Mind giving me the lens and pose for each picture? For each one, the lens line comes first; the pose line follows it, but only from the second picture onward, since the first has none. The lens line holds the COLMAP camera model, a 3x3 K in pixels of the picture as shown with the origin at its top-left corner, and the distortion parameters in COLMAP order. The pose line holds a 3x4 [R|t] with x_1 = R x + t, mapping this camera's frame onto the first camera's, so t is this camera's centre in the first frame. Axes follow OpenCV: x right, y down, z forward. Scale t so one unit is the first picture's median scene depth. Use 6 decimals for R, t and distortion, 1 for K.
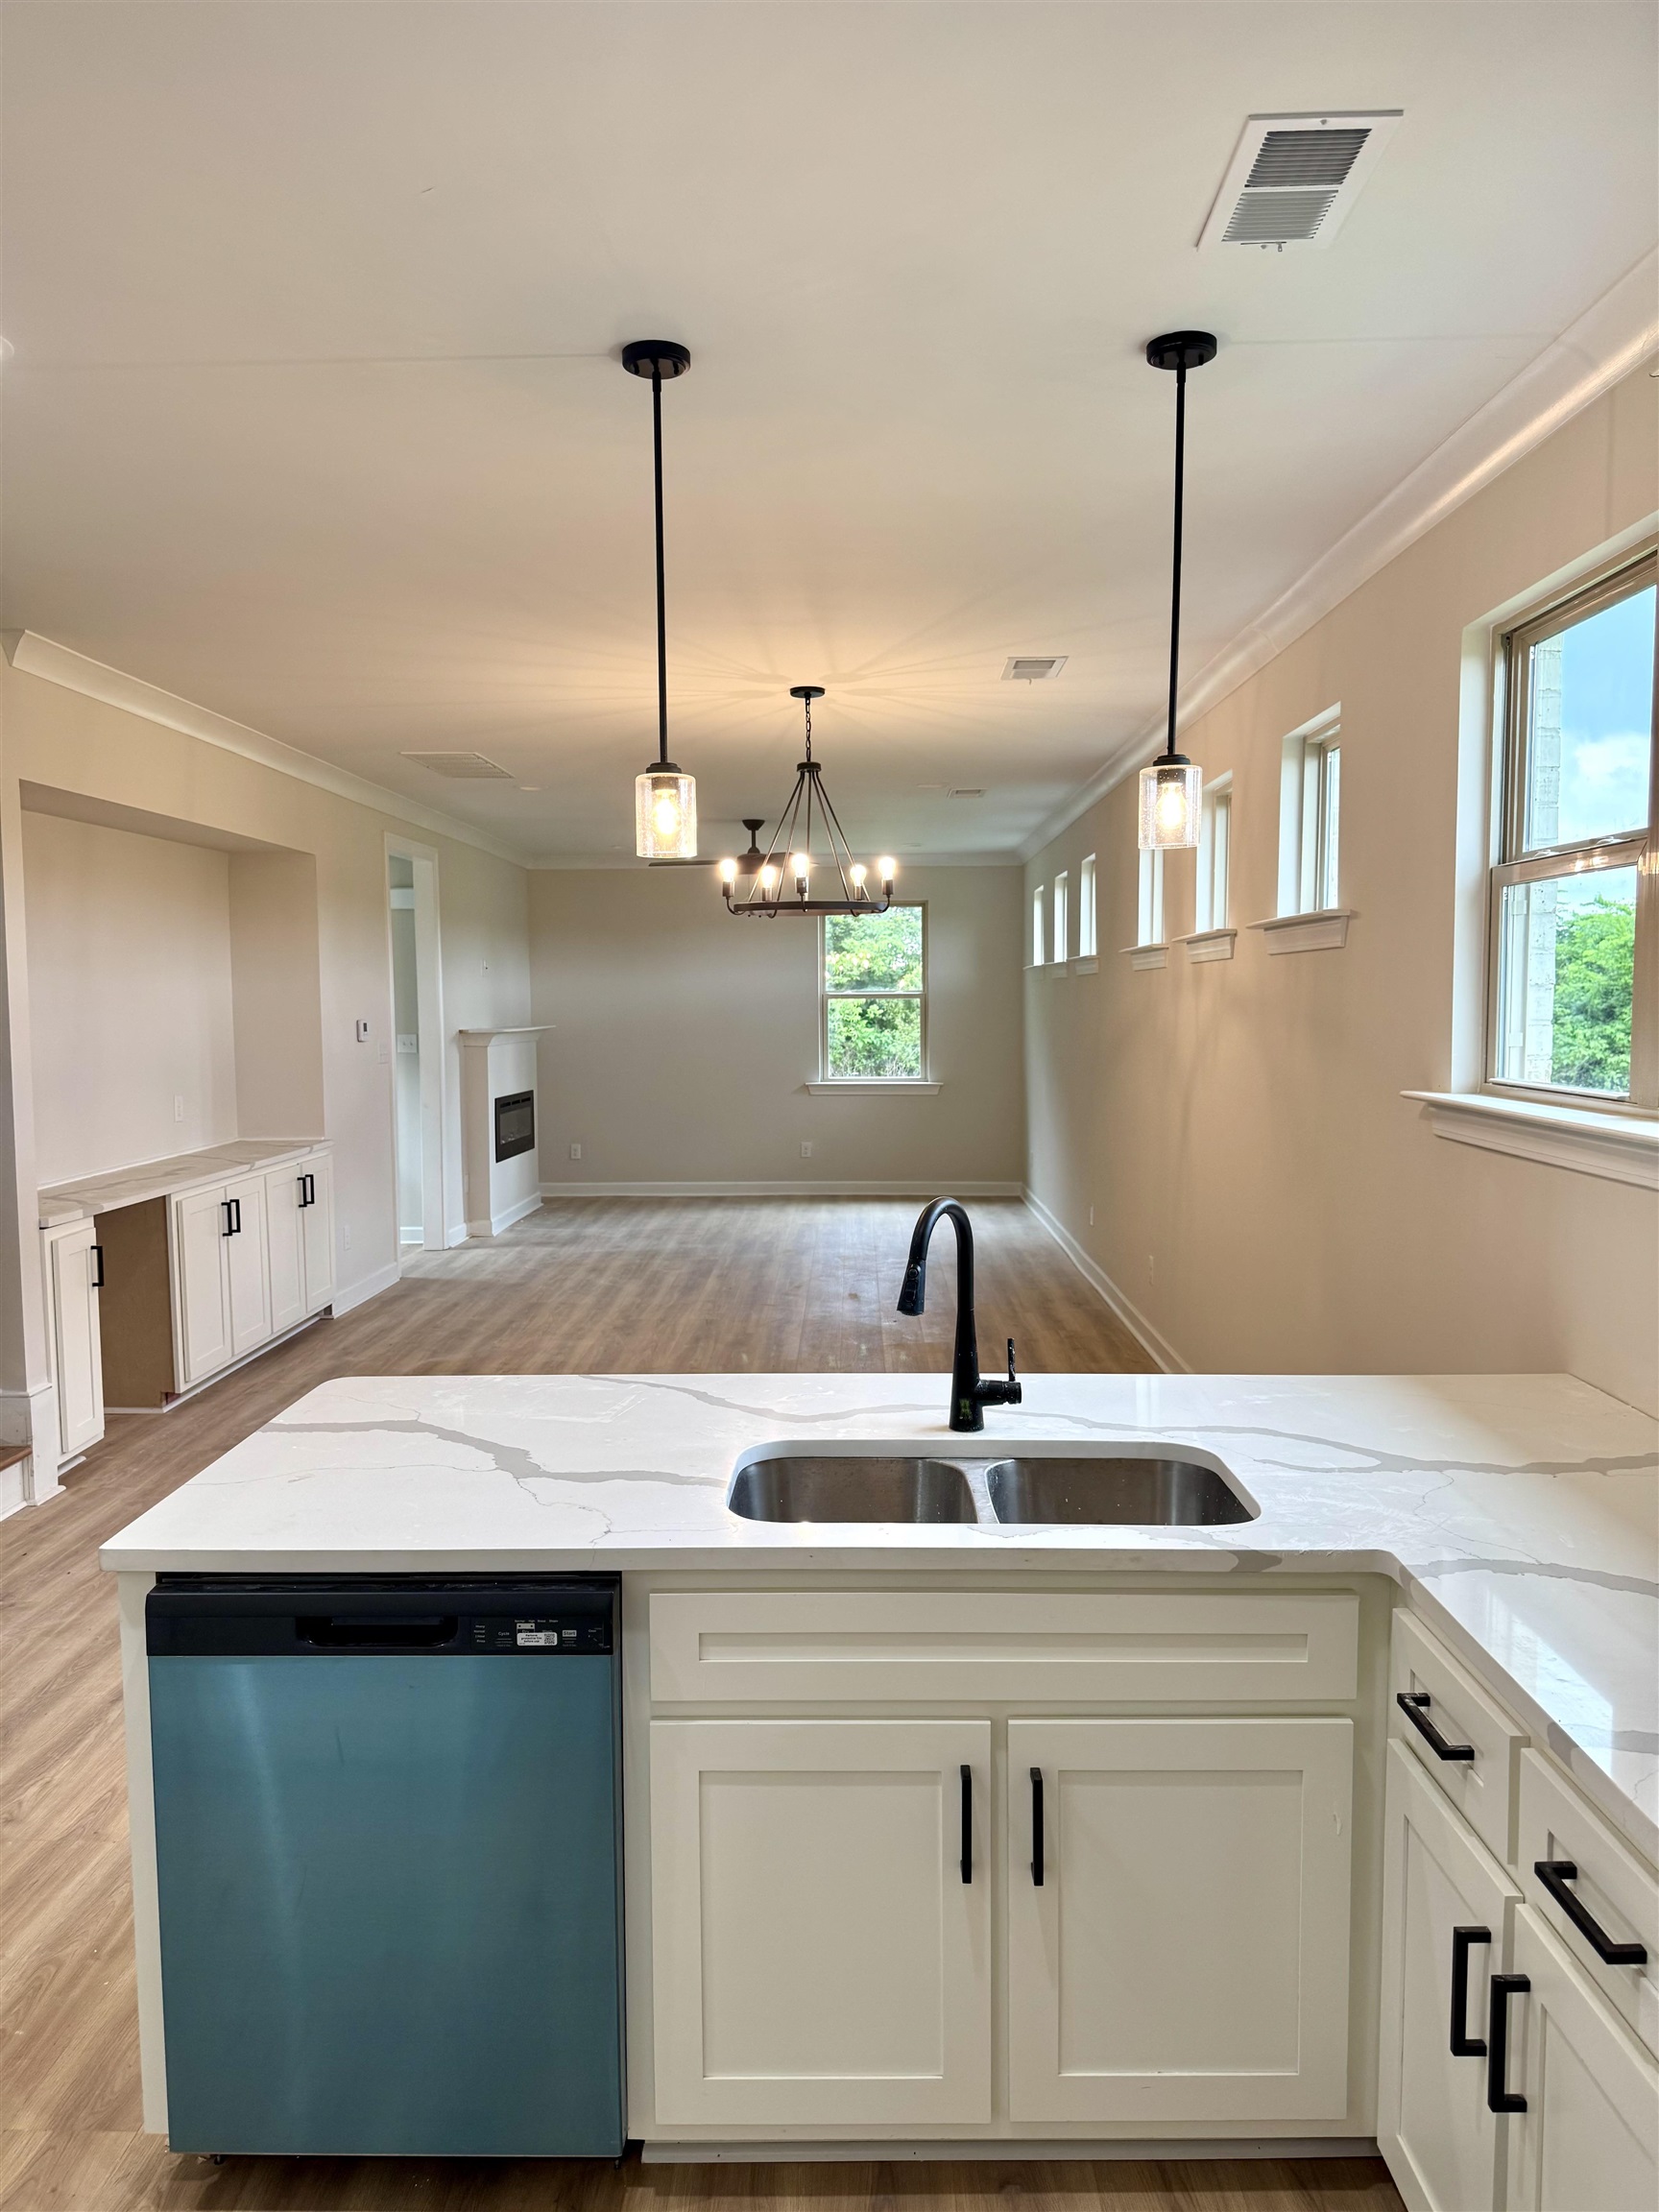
lens RADIAL K [[1553.8, 0, 829.5], [0, 1553.8, 1106.0], [0, 0, 1]] dist [0.001072, 0.000639]
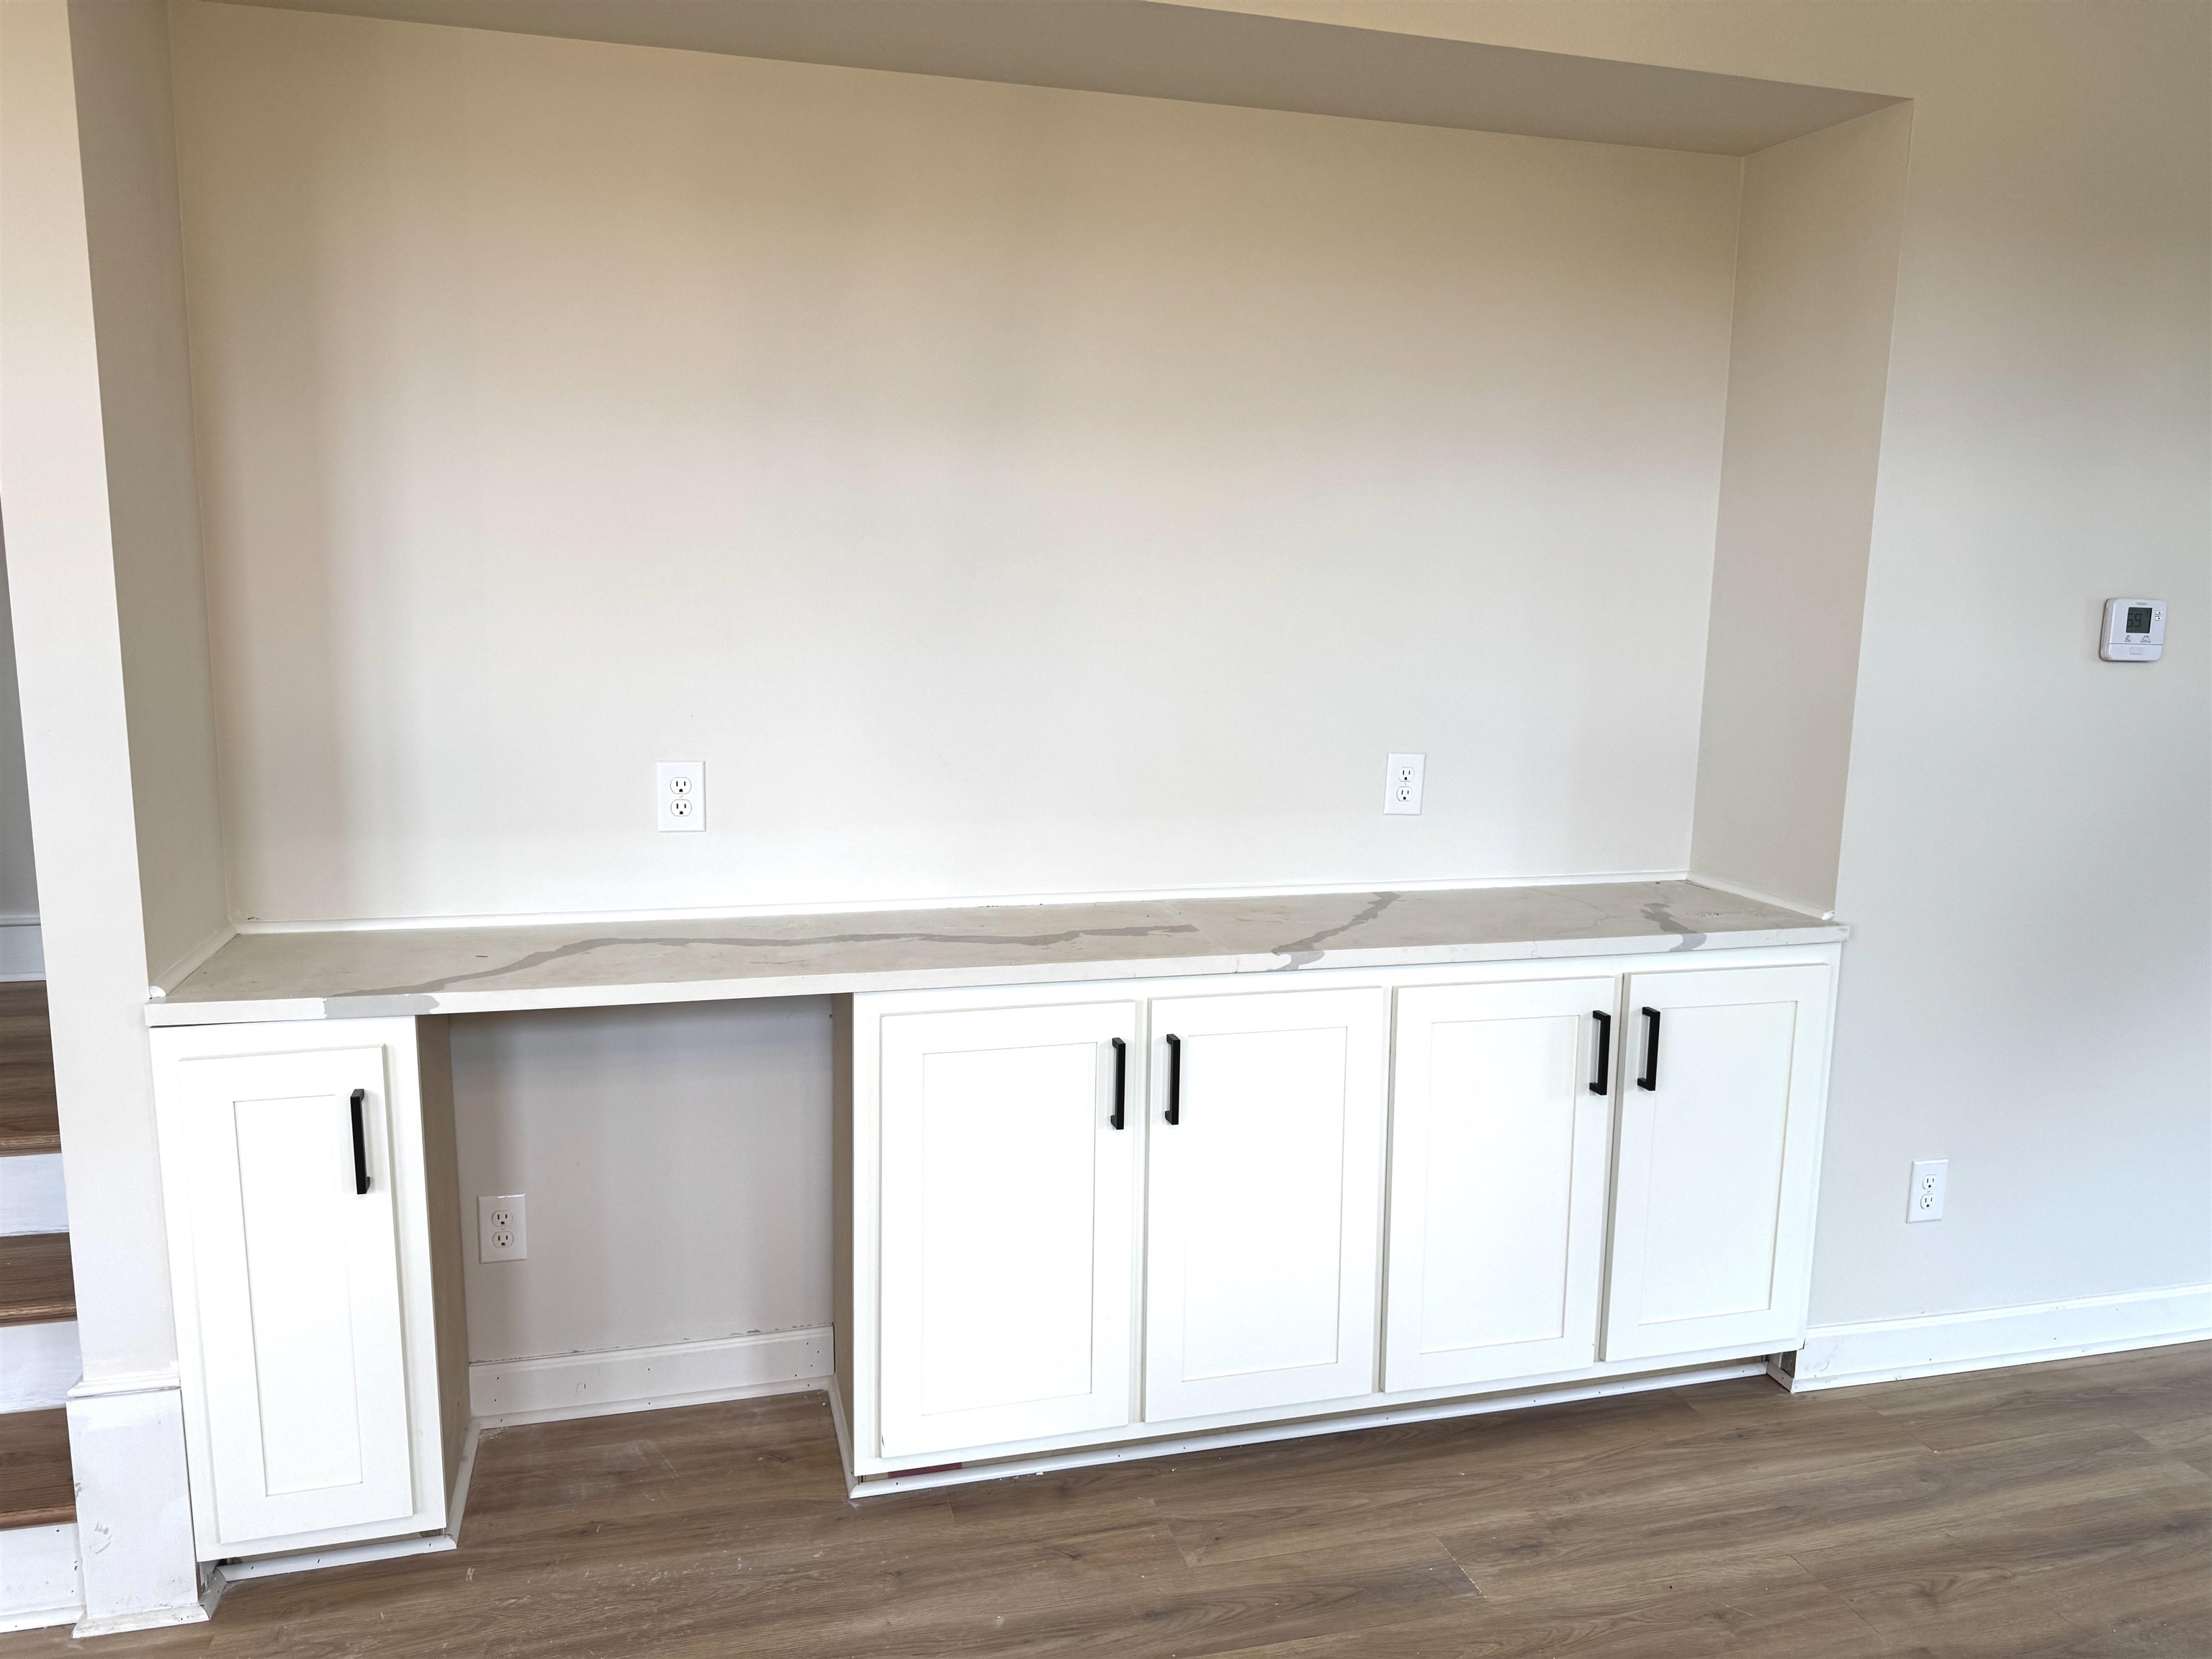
lens RADIAL K [[1583.2, 0, 1106.0], [0, 1583.2, 829.5], [0, 0, 1]] dist [0.005162, 0.000515]
pose [[0.275911, 0.163754, -0.947132, -0.032559], [-0.083834, 0.985725, 0.146005, -0.048326], [0.957520, 0.039117, 0.285700, 0.927853]]
